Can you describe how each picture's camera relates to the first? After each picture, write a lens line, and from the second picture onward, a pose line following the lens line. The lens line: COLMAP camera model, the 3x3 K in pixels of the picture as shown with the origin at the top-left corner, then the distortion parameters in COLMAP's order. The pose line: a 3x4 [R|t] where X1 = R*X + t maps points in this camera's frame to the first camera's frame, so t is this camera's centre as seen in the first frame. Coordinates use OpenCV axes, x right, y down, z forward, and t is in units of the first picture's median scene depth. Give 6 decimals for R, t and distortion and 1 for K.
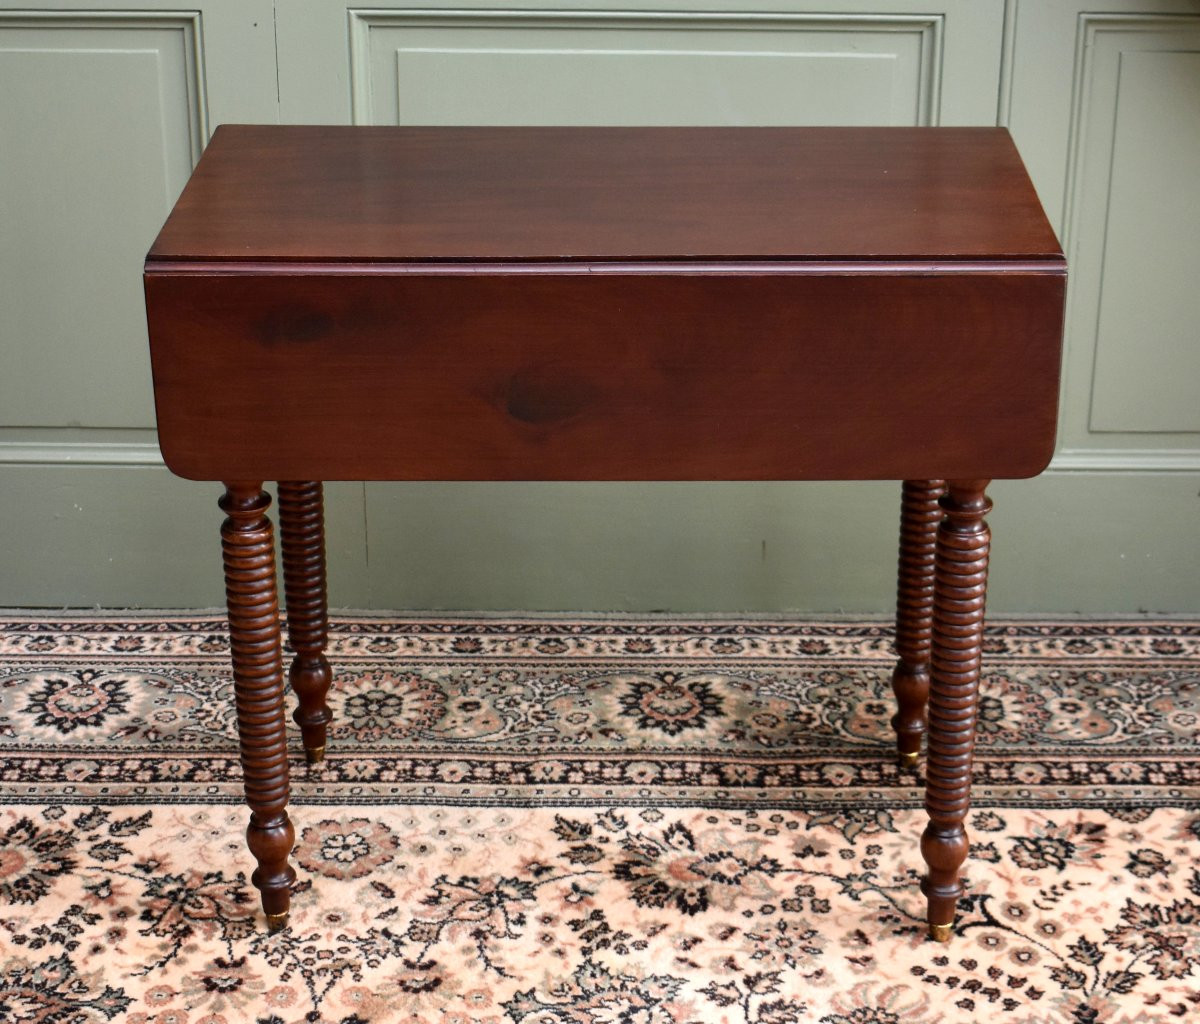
lens RADIAL K [[2494.8, 0, 599.5], [0, 2494.8, 479.0], [0, 0, 1]] dist [-0.061046, 0.000000]
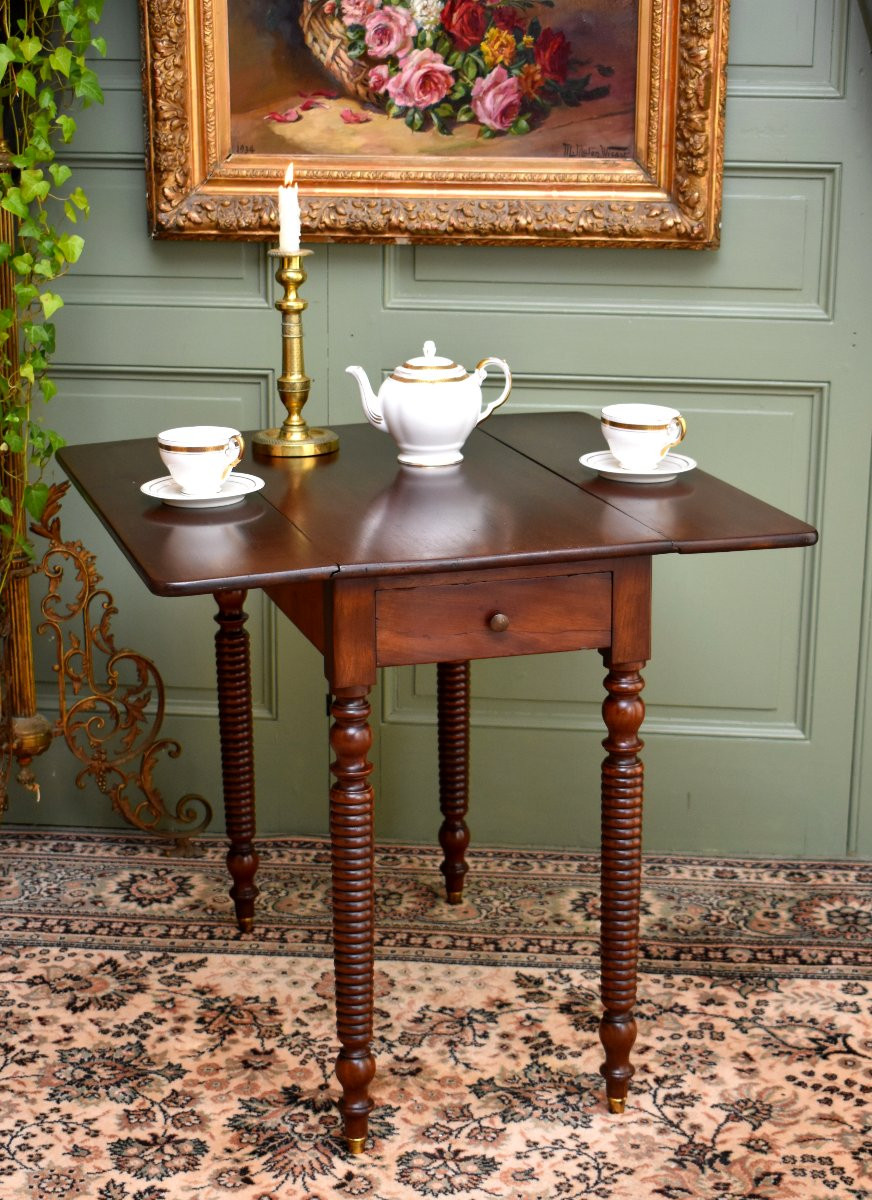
lens RADIAL K [[2192.4, 0, 419.1], [0, 2192.4, 605.4], [0, 0, 1]] dist [-0.044126, 0.000000]
pose [[0.996161, 0.026407, -0.083457, 0.022412], [-0.038970, 0.987503, -0.152705, 0.124505], [0.078382, 0.155371, 0.984742, -0.156139]]
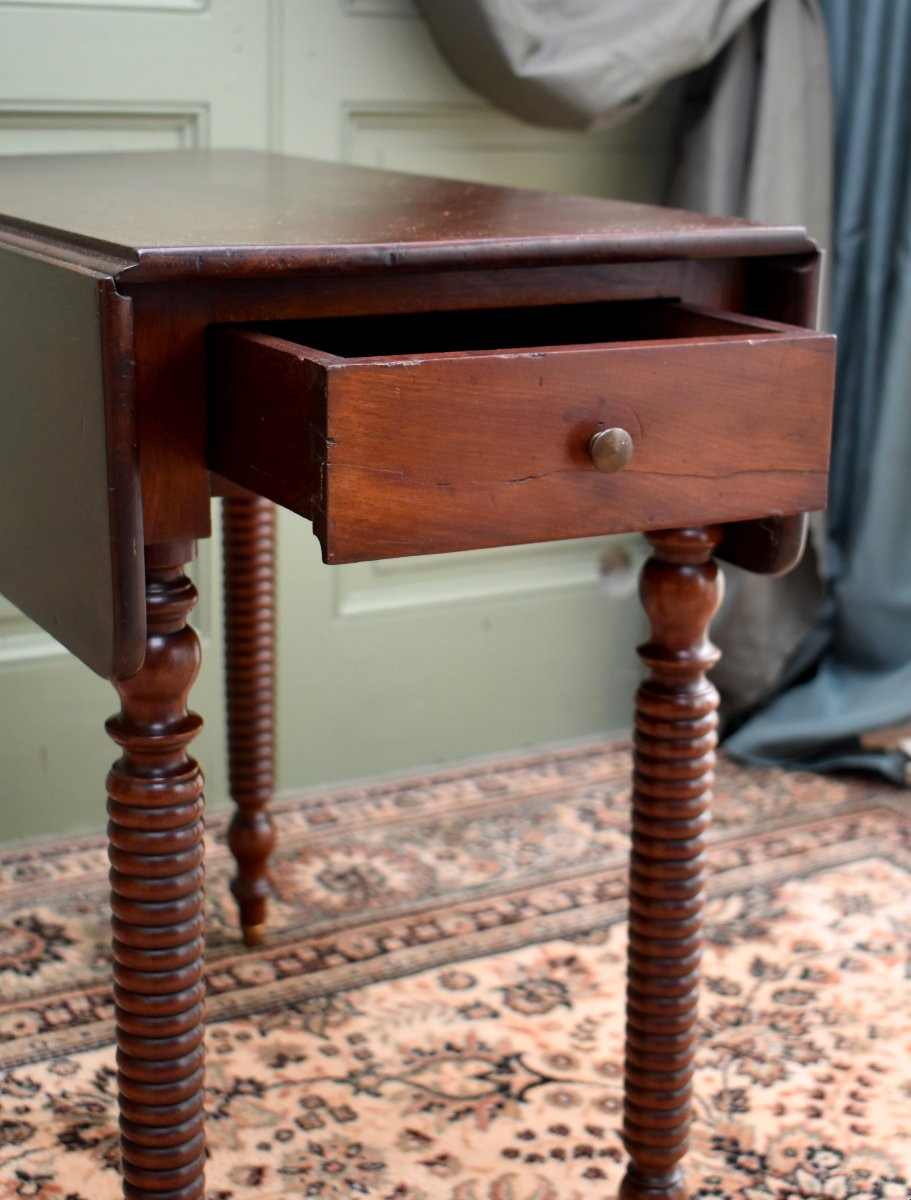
lens RADIAL K [[1987.6, 0, 491.5], [0, 1987.6, 488.3], [0, 0, 1]] dist [-0.040622, 0.000000]
pose [[0.855174, -0.088940, 0.510653, -0.162381], [0.188611, 0.971027, -0.146737, 0.077557], [-0.482807, 0.221801, 0.847173, 0.392879]]
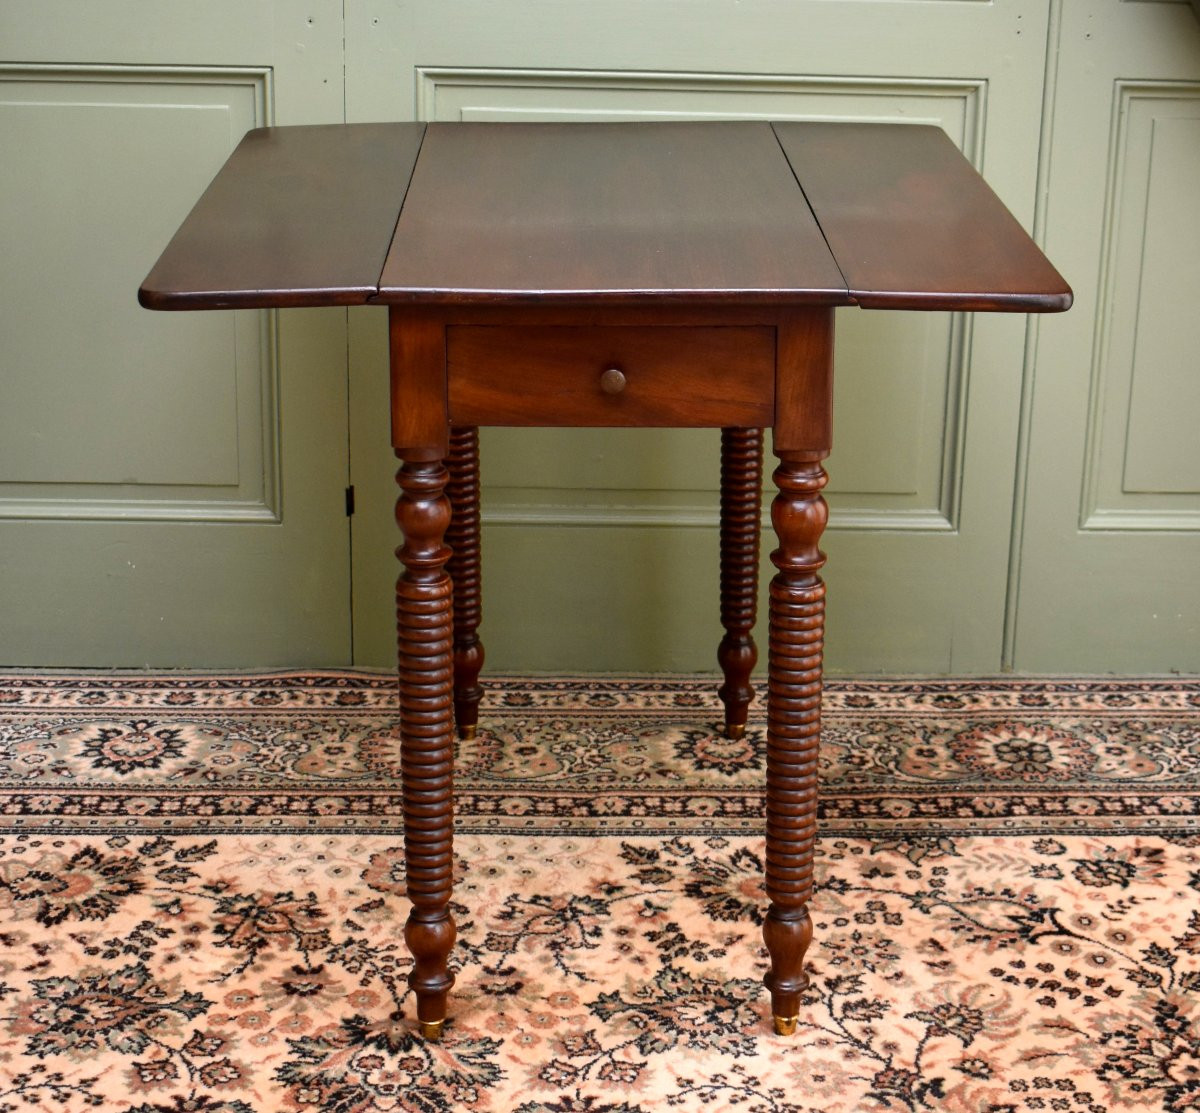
lens RADIAL K [[2425.0, 0, 645.7], [0, 2425.0, 493.2], [0, 0, 1]] dist [-0.063757, 0.000000]
pose [[0.998779, 0.005057, 0.049135, -0.057551], [-0.000097, 0.994944, -0.100426, 0.094156], [-0.049394, 0.100299, 0.993731, 0.014178]]
